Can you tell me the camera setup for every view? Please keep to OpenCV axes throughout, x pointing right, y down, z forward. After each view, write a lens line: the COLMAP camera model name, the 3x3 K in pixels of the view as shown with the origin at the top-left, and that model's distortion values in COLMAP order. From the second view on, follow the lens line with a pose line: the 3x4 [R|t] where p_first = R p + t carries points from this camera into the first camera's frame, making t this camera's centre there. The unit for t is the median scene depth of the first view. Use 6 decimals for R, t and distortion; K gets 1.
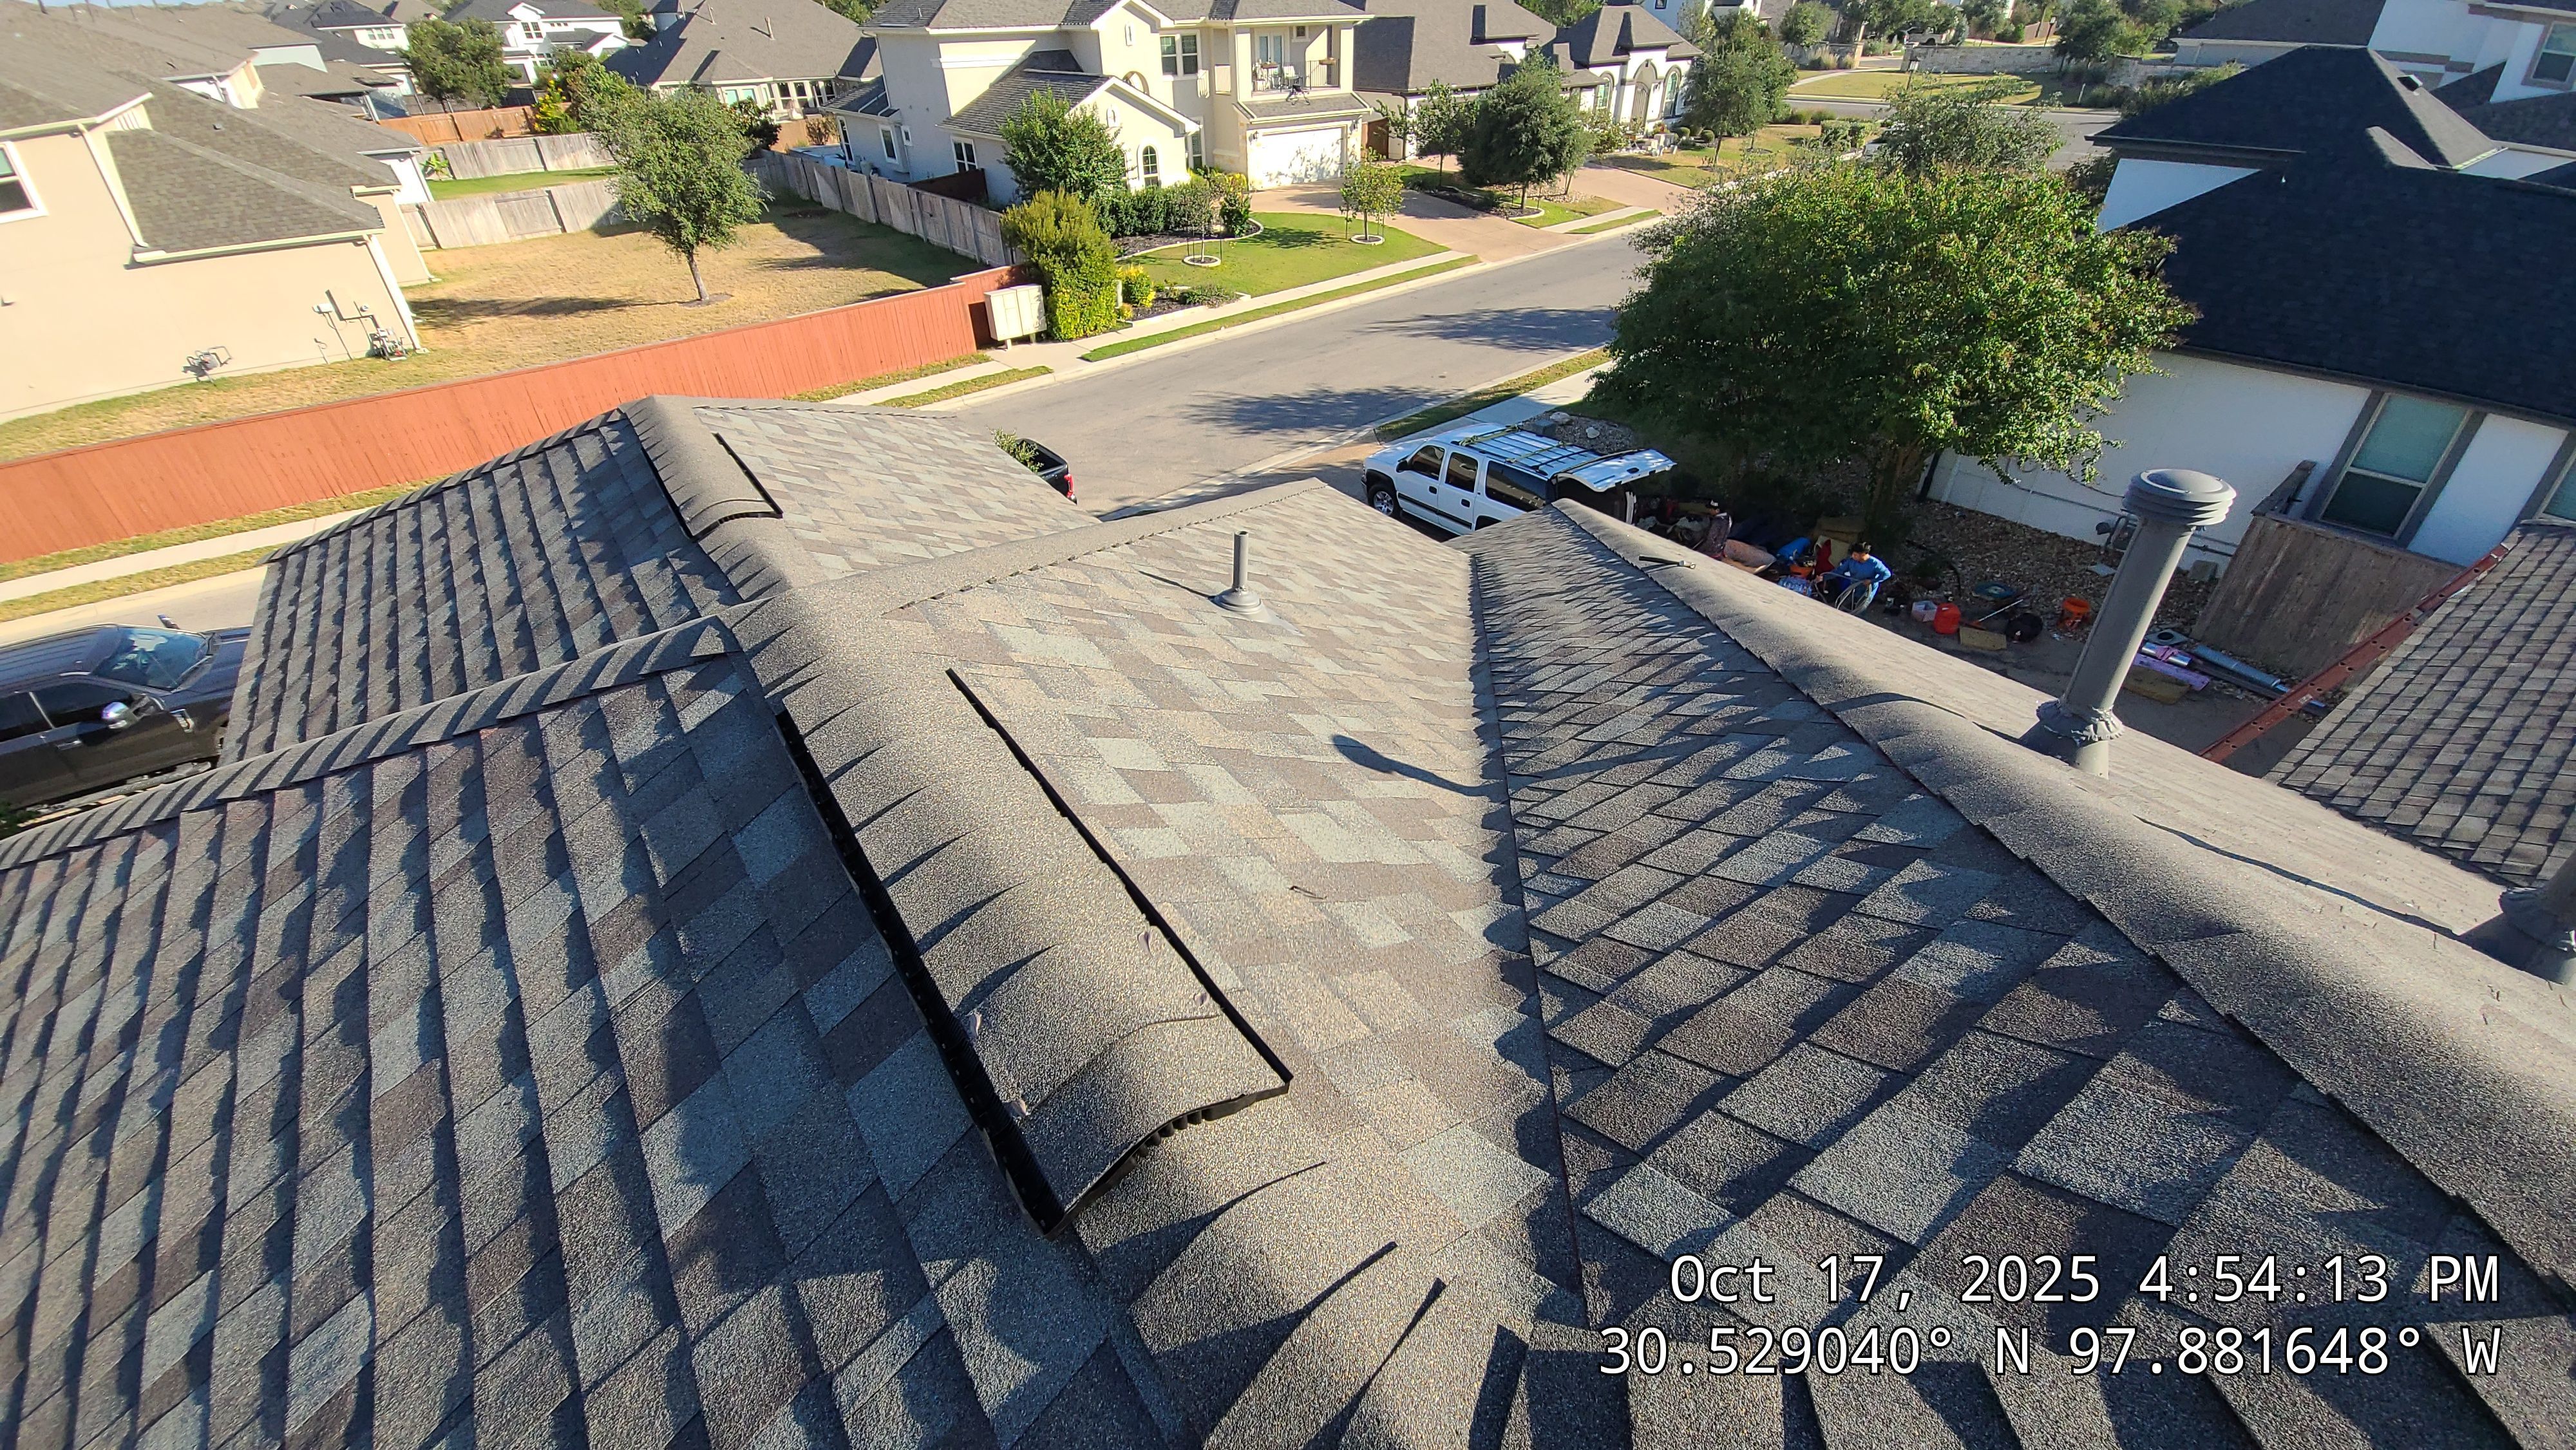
lens RADIAL K [[1124.3, 0, 1293.2], [0, 1124.3, 710.1], [0, 0, 1]] dist [0.025525, -0.020426]
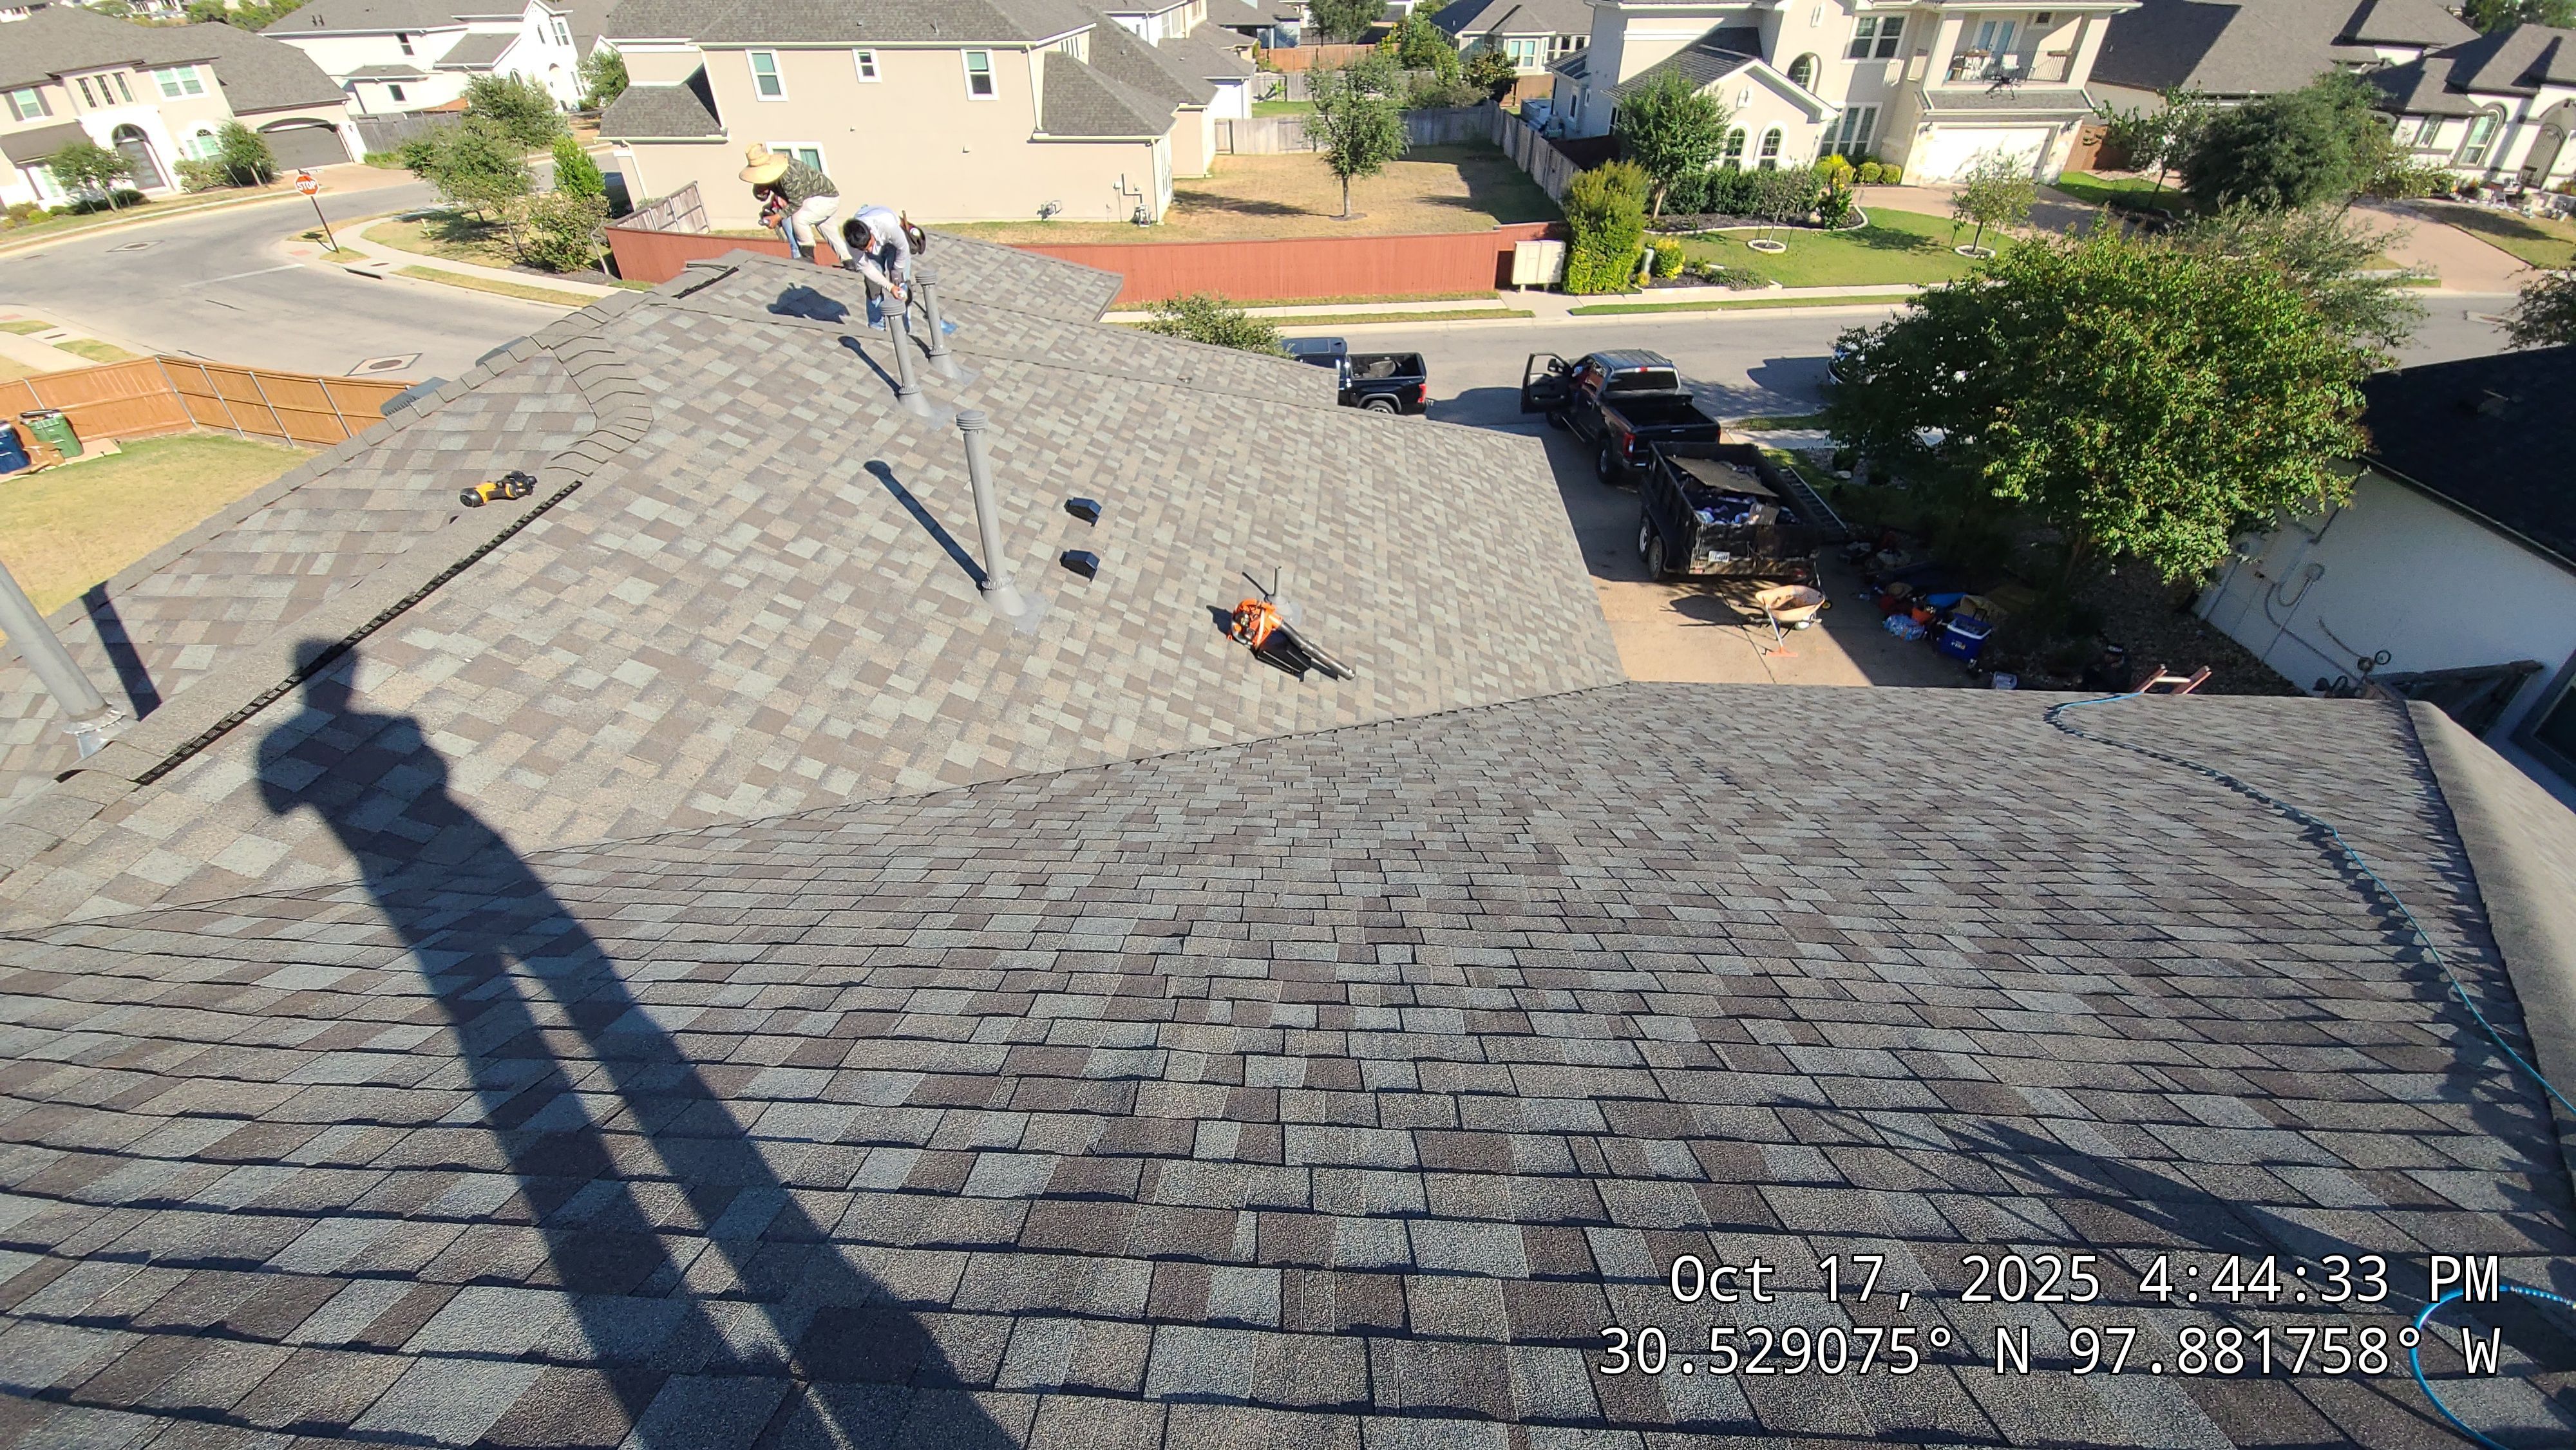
lens RADIAL K [[1048.7, 0, 1288.0], [0, 1048.7, 725.0], [0, 0, 1]] dist [0.025070, -0.013864]
pose [[0.787792, 0.377436, -0.486751, 0.235744], [-0.340125, 0.925415, 0.167102, 0.002171], [0.513517, 0.033914, 0.857409, -0.062969]]
